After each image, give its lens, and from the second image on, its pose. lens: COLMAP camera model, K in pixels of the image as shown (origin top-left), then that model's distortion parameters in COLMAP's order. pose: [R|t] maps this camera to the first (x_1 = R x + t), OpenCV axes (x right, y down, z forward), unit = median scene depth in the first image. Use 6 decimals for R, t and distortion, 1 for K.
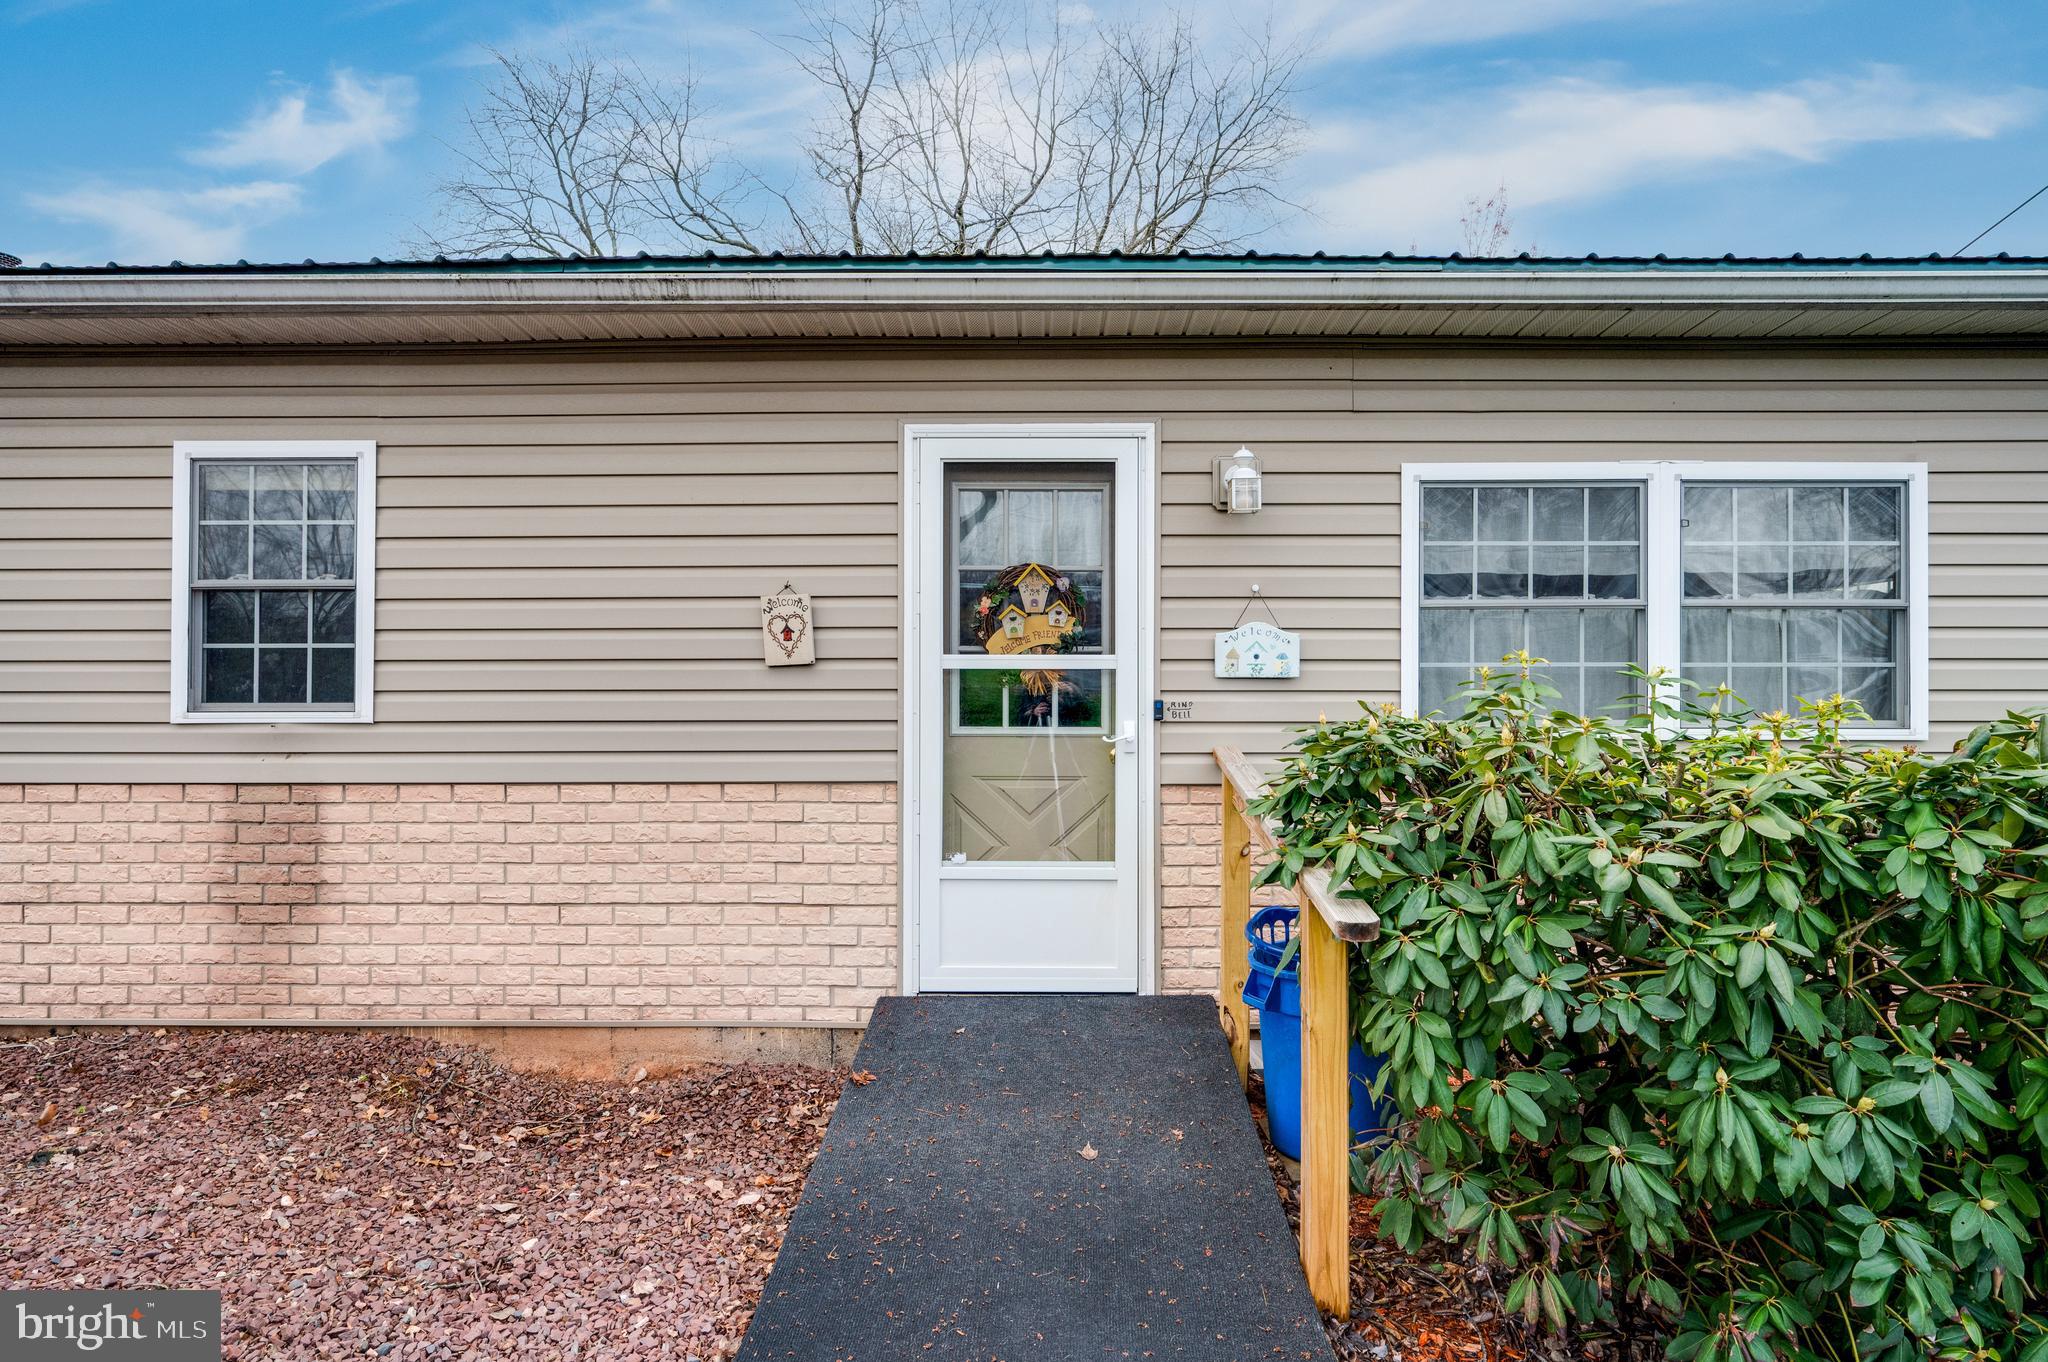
lens RADIAL K [[1239.9, 0, 1039.2], [0, 1239.9, 688.5], [0, 0, 1]] dist [-0.007810, 0.001083]
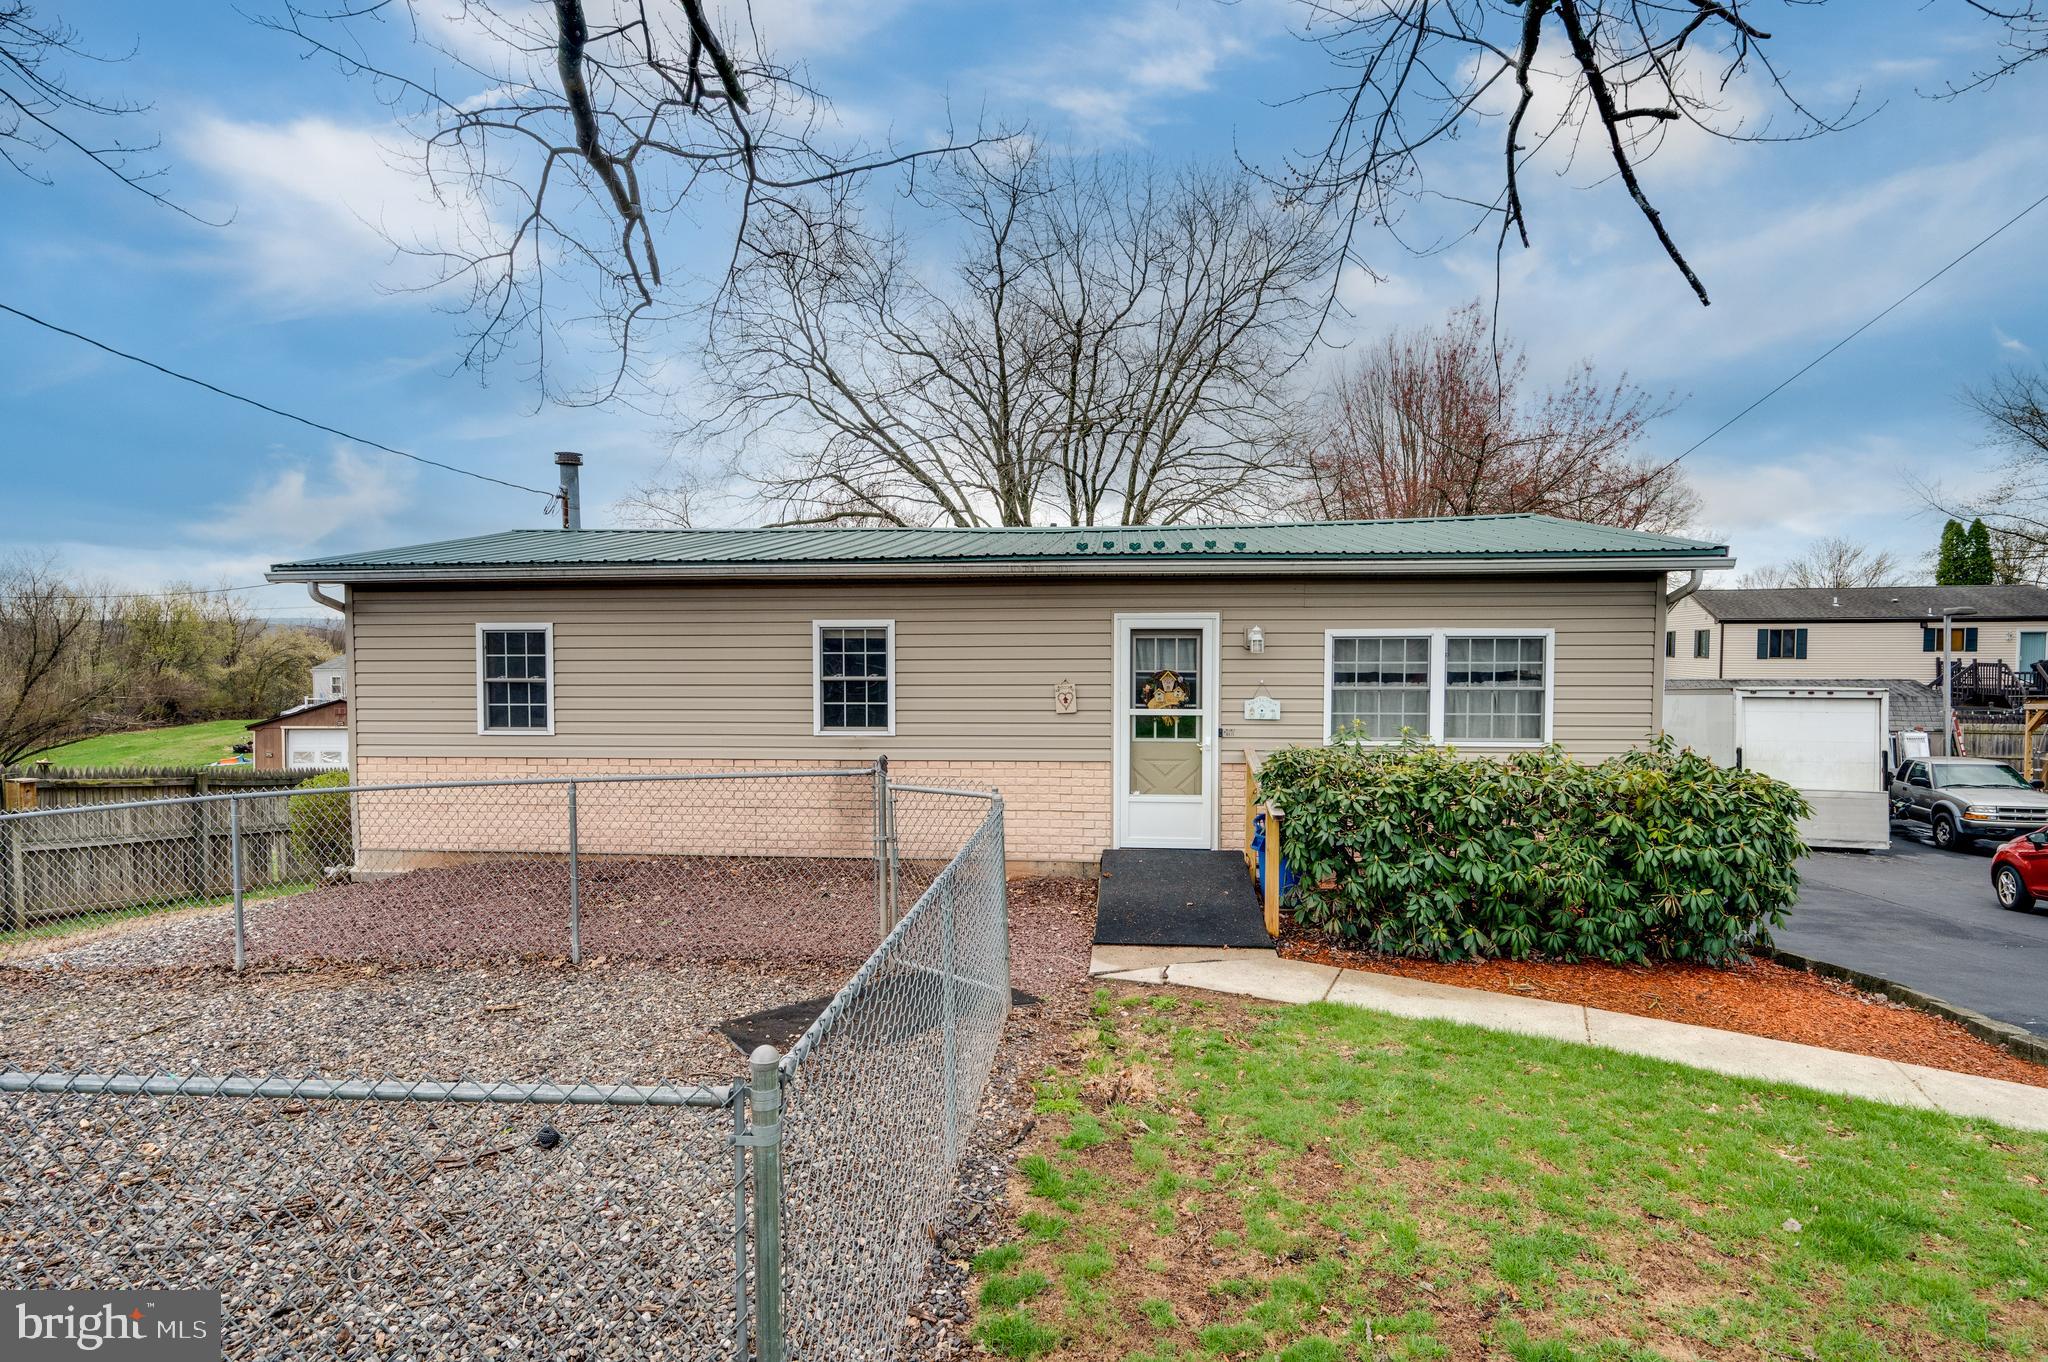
lens RADIAL K [[1000.2, 0, 1040.0], [0, 1000.2, 691.5], [0, 0, 1]] dist [-0.003508, -0.000683]
pose [[0.996513, 0.002100, -0.083413, -0.090063], [0.001347, 0.999148, 0.041257, -0.141884], [0.083428, -0.041225, 0.995661, -0.950866]]
